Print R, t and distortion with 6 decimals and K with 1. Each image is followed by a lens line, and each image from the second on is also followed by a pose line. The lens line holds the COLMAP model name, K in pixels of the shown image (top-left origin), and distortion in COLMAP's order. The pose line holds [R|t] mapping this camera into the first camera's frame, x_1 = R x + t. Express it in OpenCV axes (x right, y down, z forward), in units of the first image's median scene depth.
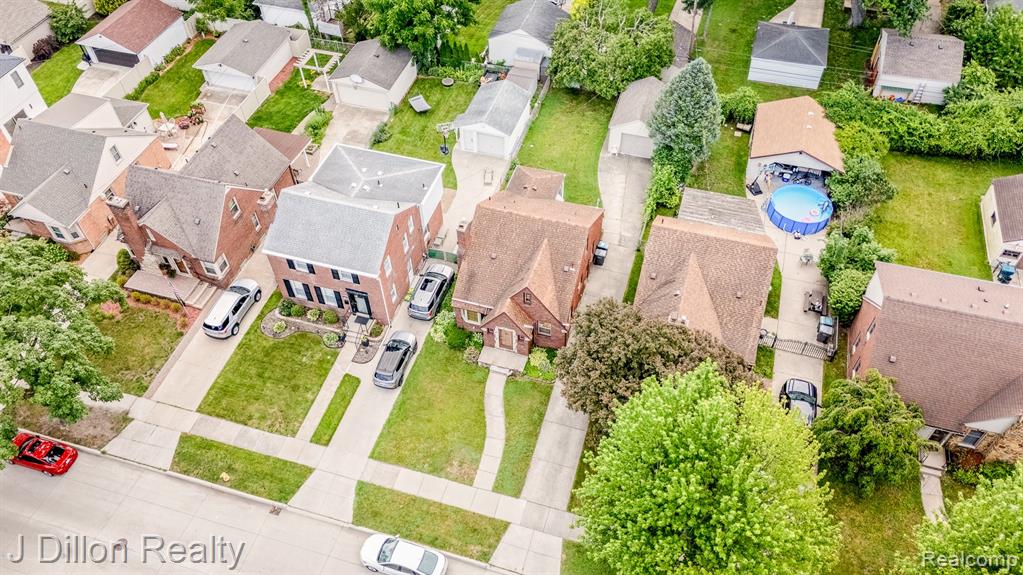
lens RADIAL K [[751.0, 0, 515.0], [0, 751.0, 289.6], [0, 0, 1]] dist [0.033896, -0.002774]
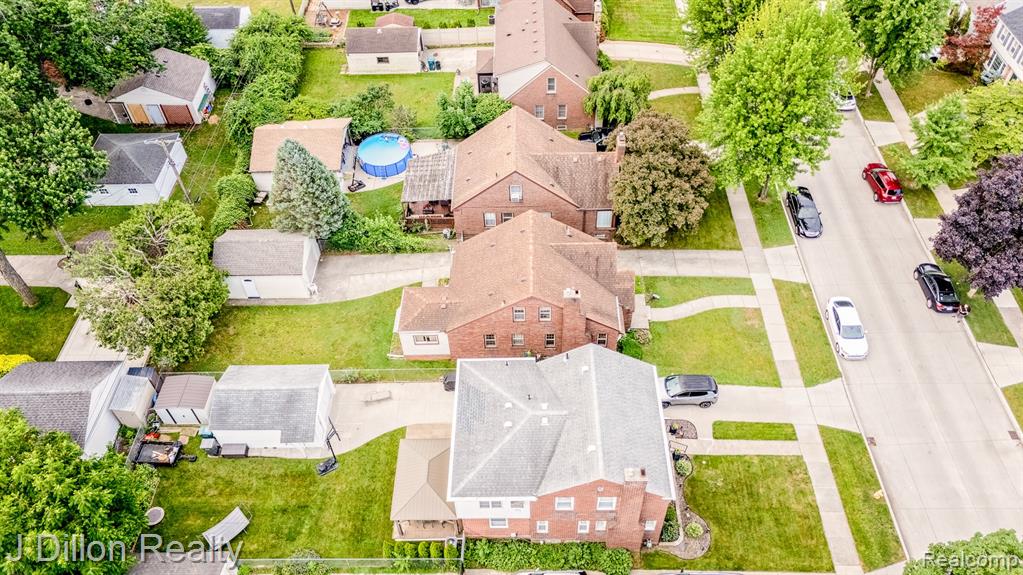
lens RADIAL K [[751.0, 0, 515.0], [0, 751.0, 289.6], [0, 0, 1]] dist [0.033896, -0.002774]
pose [[-0.284112, -0.703163, 0.651799, -0.638463], [0.741574, 0.269749, 0.614250, -0.697349], [-0.607740, 0.657873, 0.444809, 0.619647]]
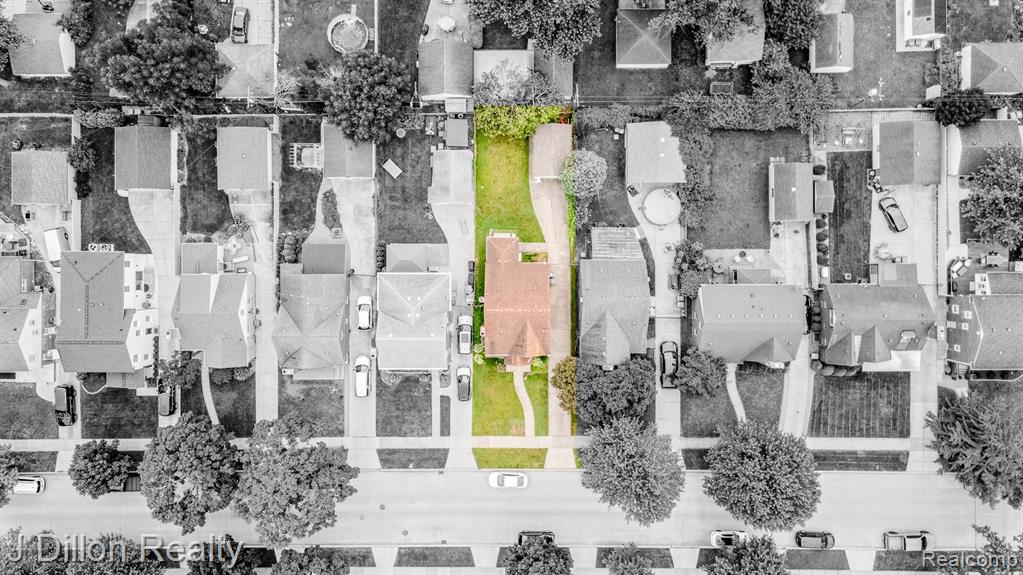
lens RADIAL K [[751.0, 0, 515.0], [0, 751.0, 289.6], [0, 0, 1]] dist [0.033896, -0.002774]
pose [[0.956315, -0.292222, 0.008196, 0.017172], [0.217436, 0.729753, 0.648214, -1.280047], [-0.195403, -0.618115, 0.761414, -0.315551]]
